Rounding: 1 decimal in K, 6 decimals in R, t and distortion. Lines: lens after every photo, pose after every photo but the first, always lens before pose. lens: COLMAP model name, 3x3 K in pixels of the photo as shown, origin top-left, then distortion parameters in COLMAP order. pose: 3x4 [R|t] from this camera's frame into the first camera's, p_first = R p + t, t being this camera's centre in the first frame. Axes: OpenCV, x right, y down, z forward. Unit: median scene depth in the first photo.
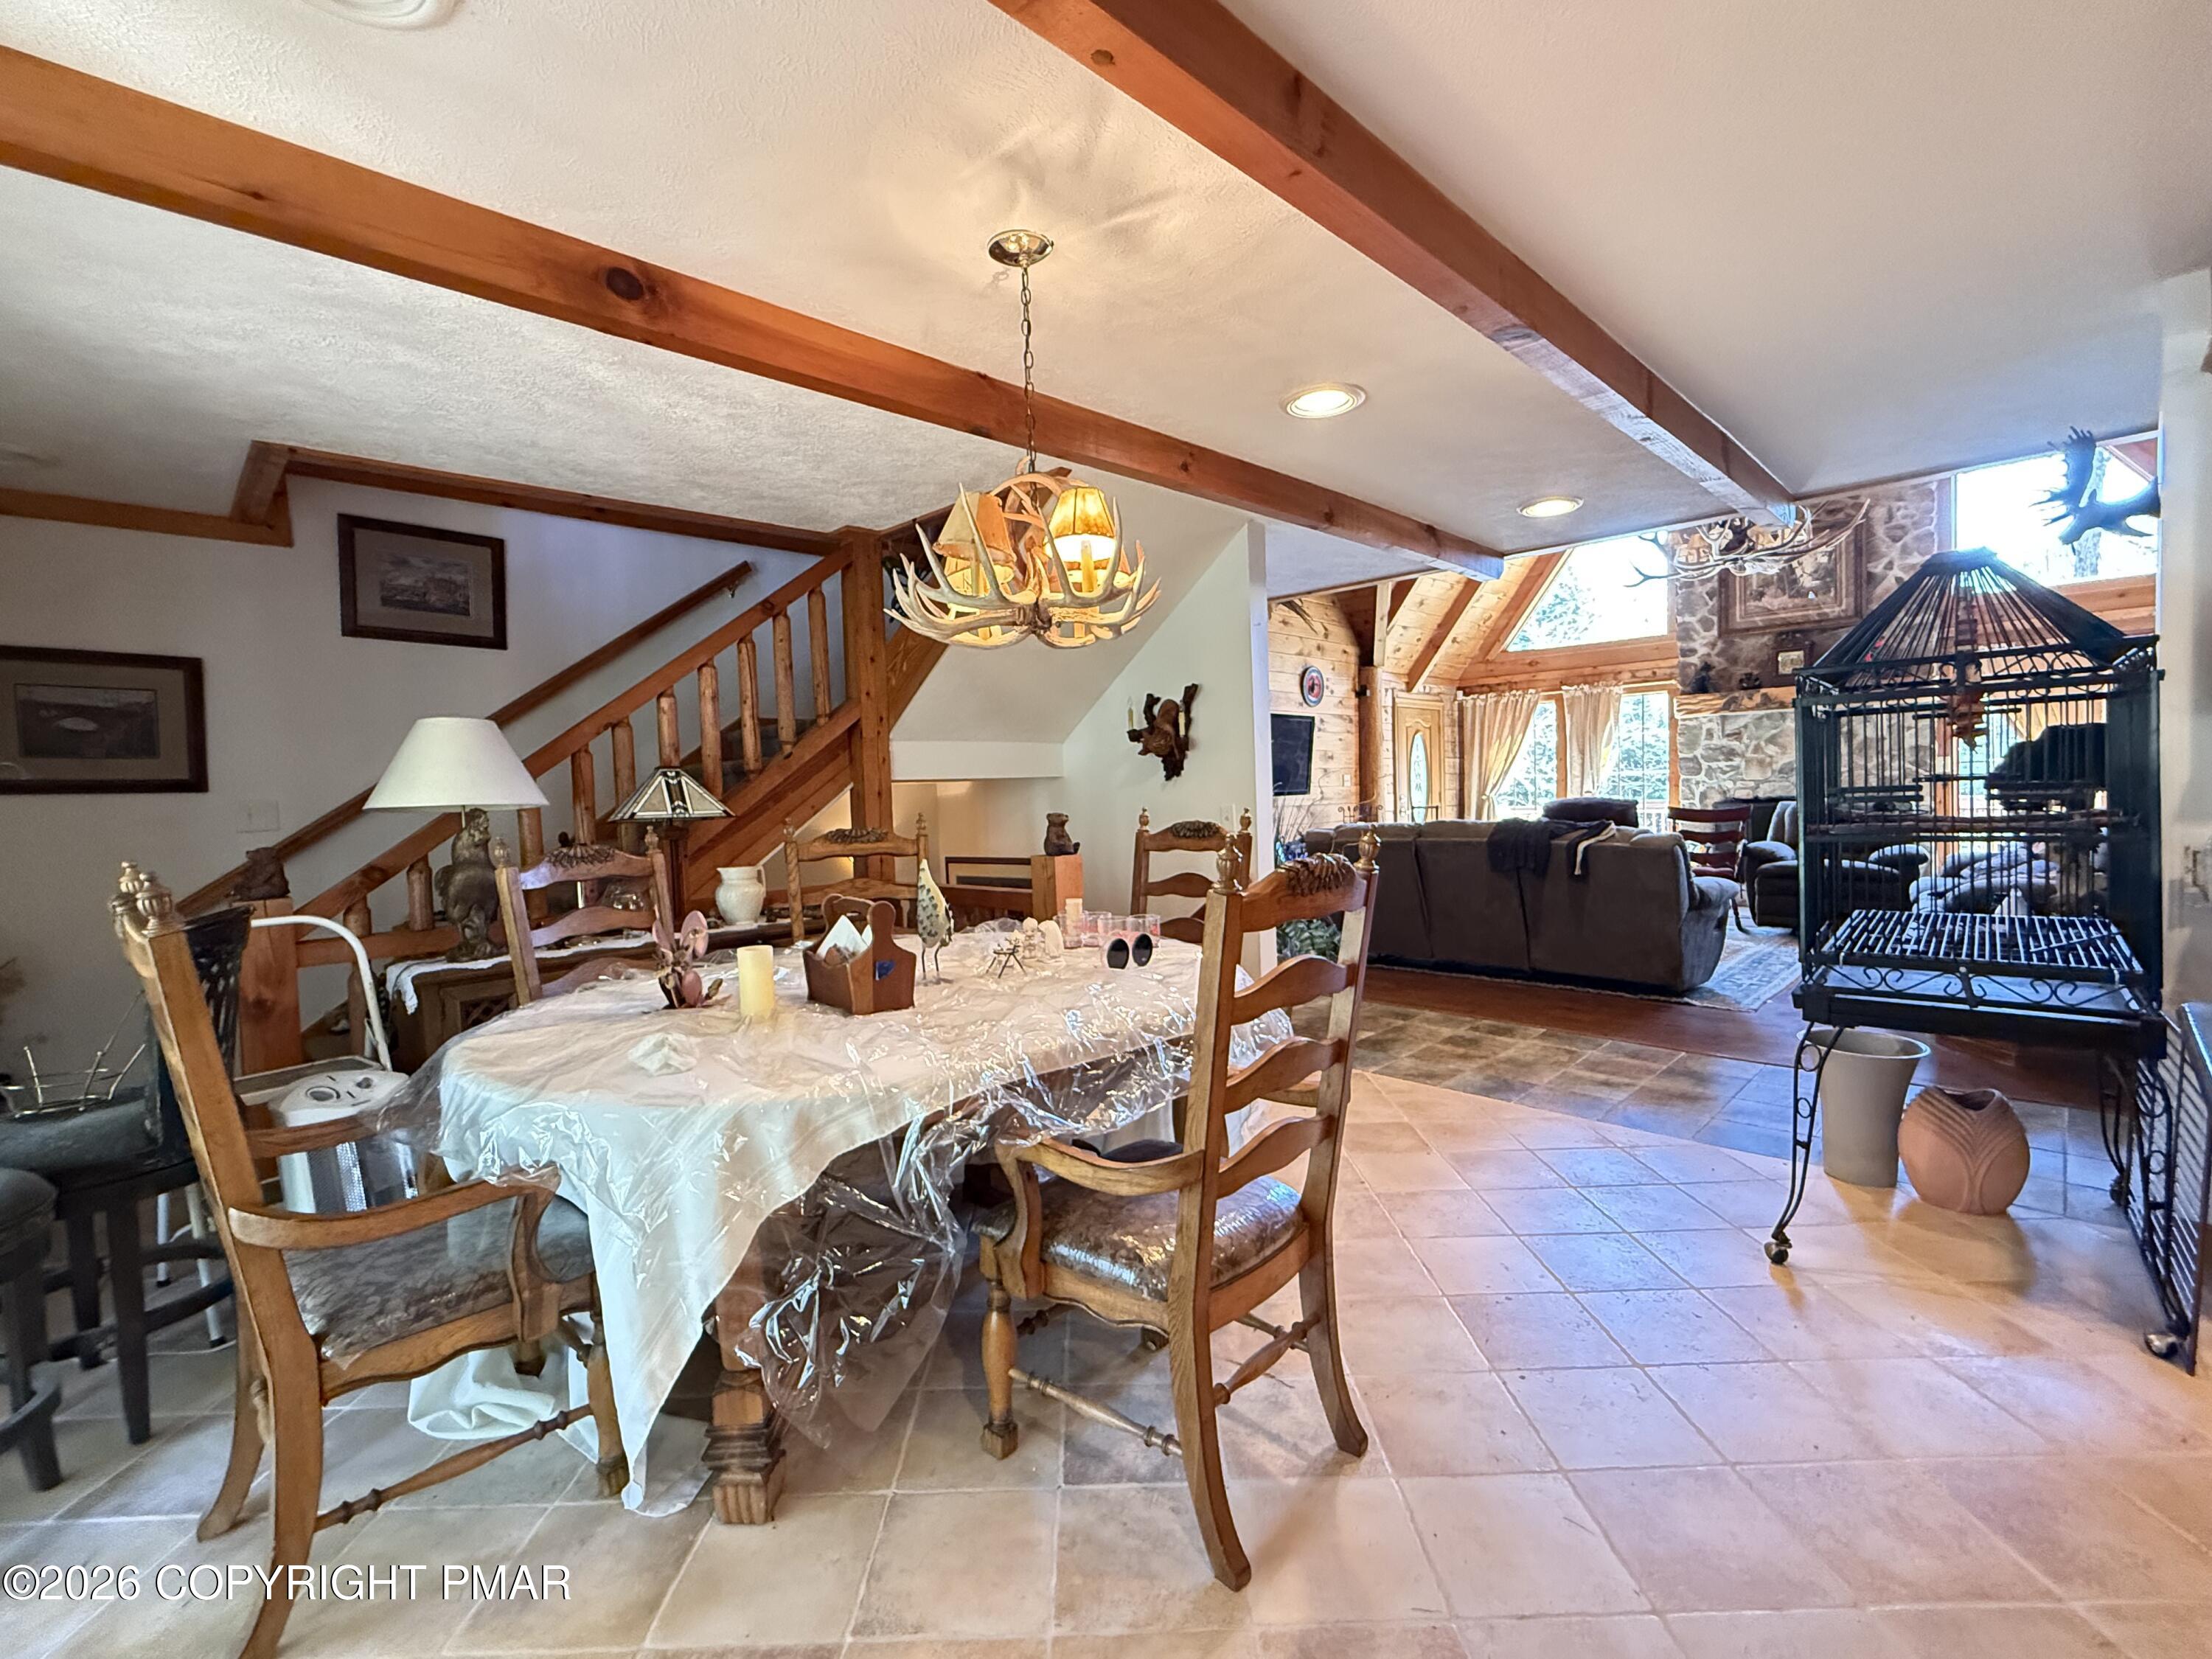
lens RADIAL K [[967.9, 0, 1102.1], [0, 967.9, 825.8], [0, 0, 1]] dist [0.001889, 0.000112]
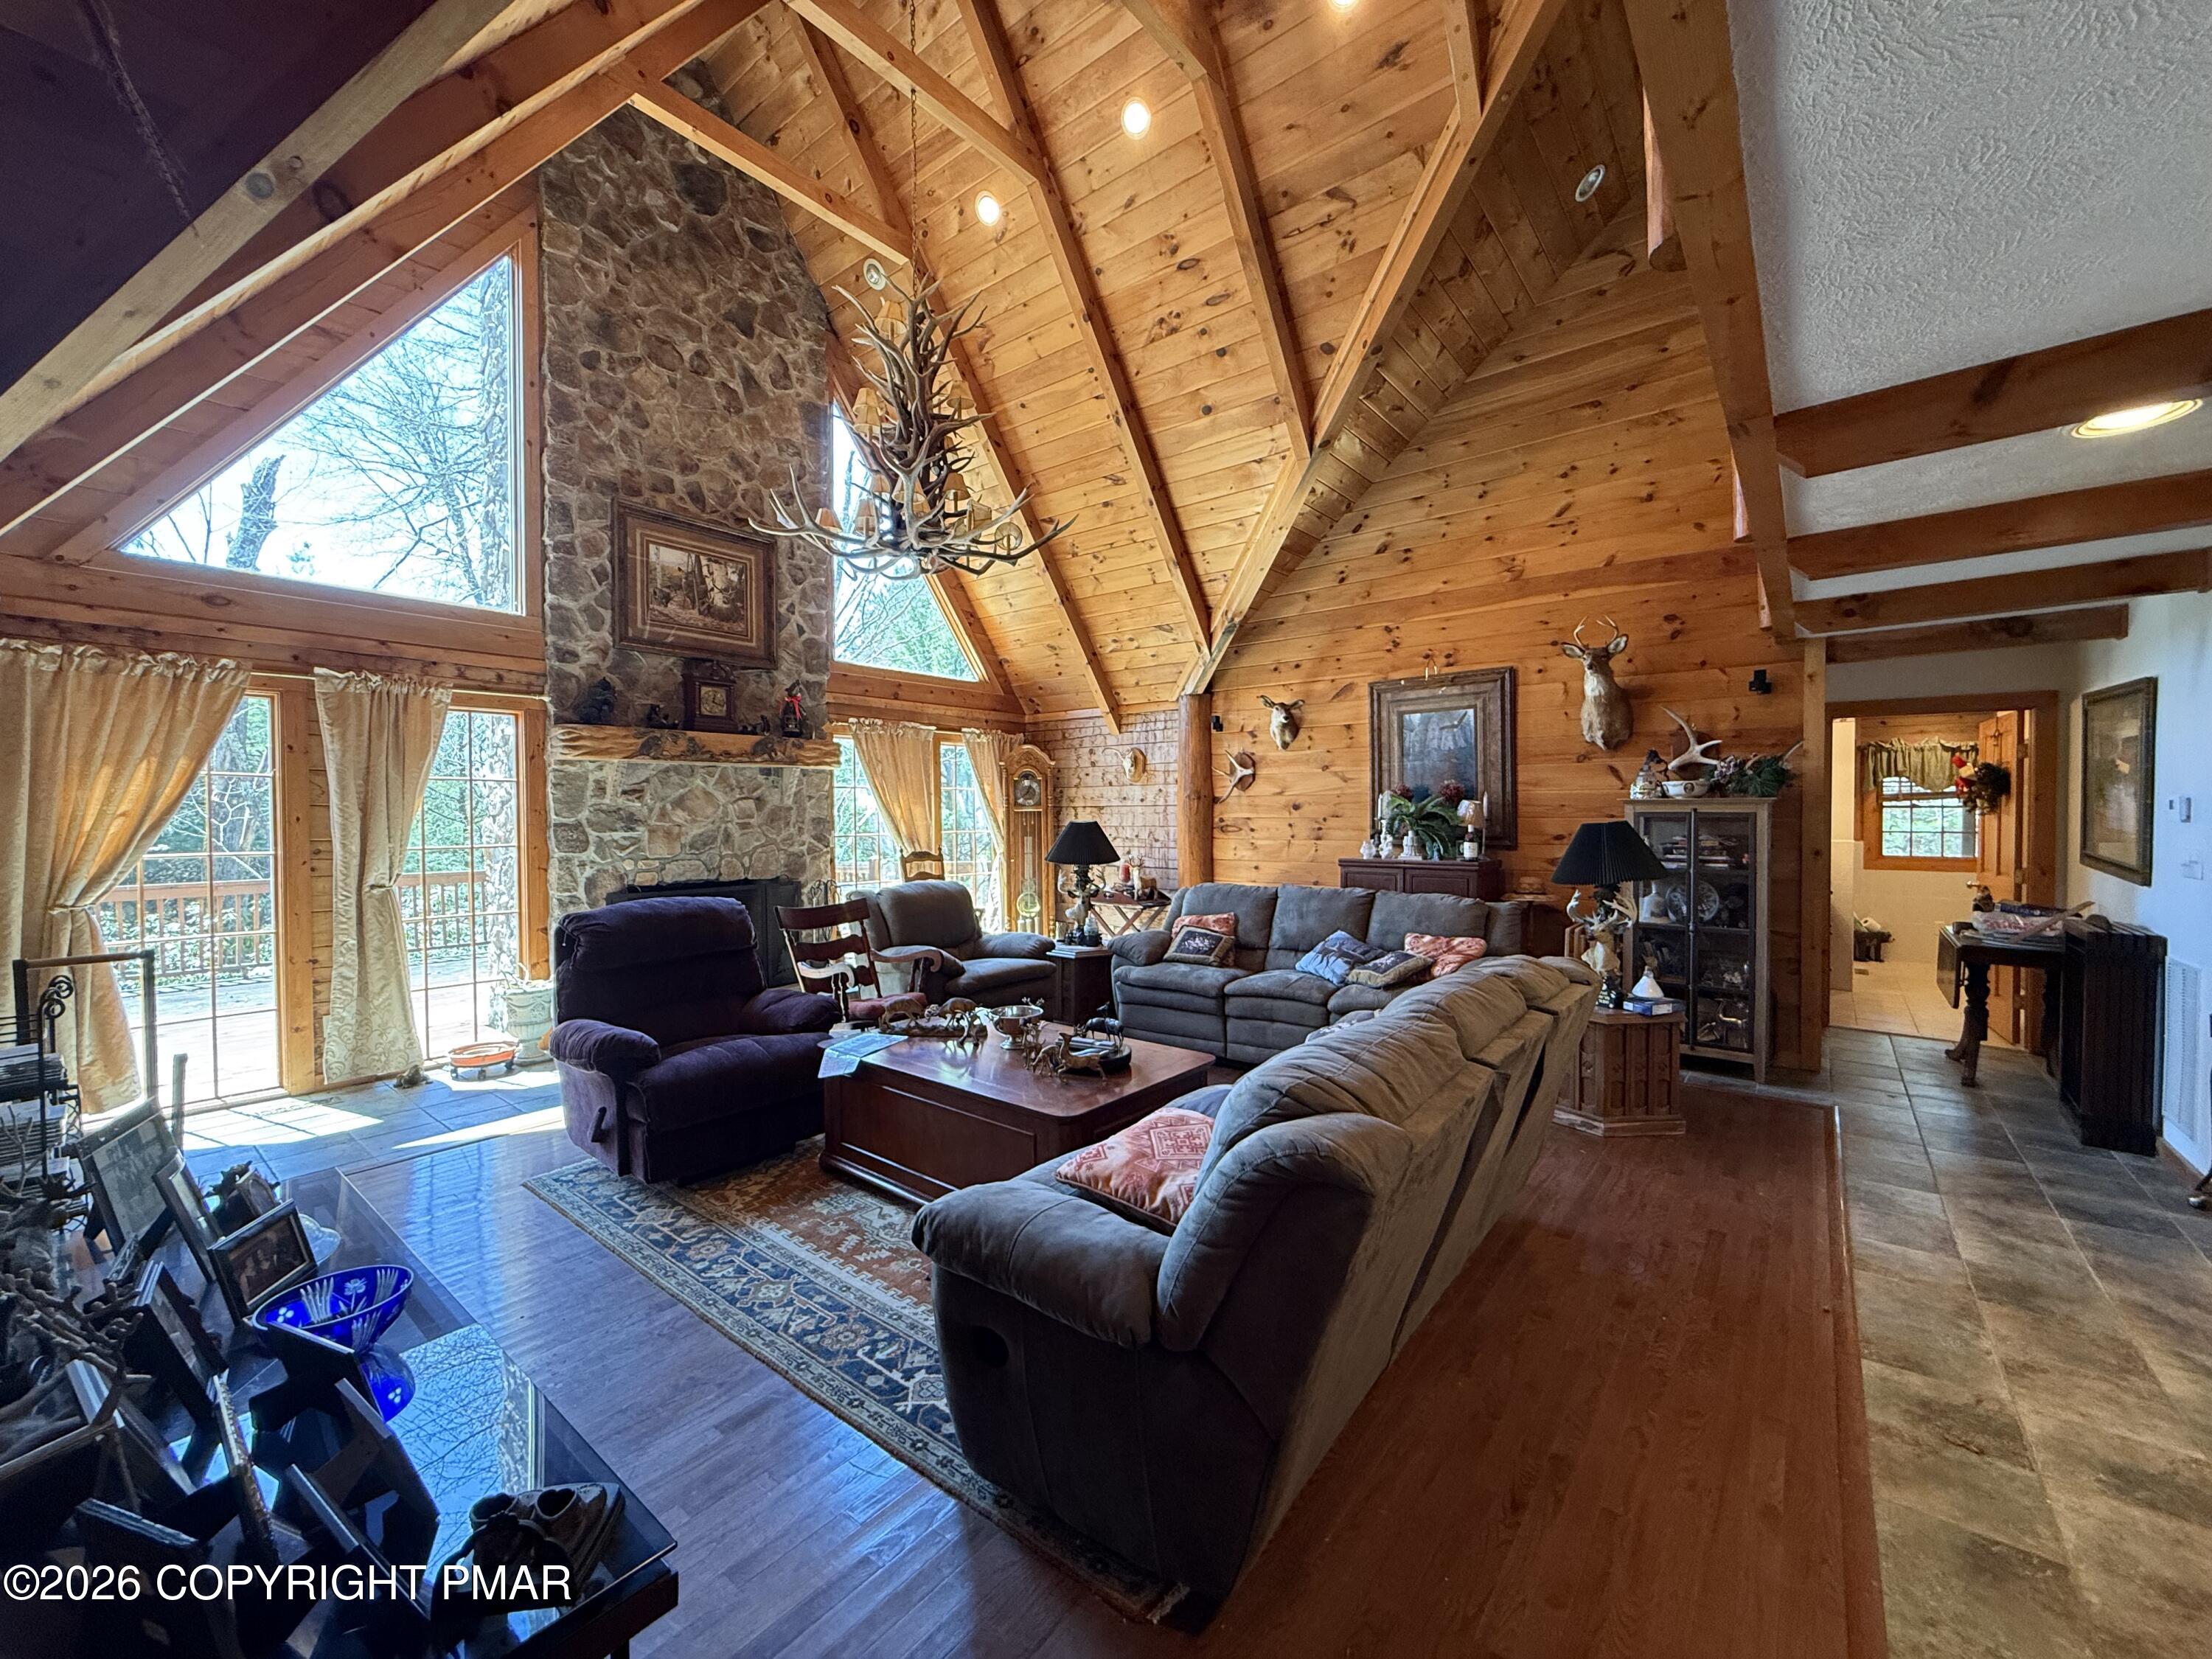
lens RADIAL K [[876.0, 0, 1097.4], [0, 876.0, 827.5], [0, 0, 1]] dist [0.000715, -0.000056]
pose [[-0.101571, 0.013182, 0.994741, 0.008927], [0.043460, 0.999016, -0.008801, -0.048615], [-0.993879, 0.042338, -0.102044, 0.727399]]
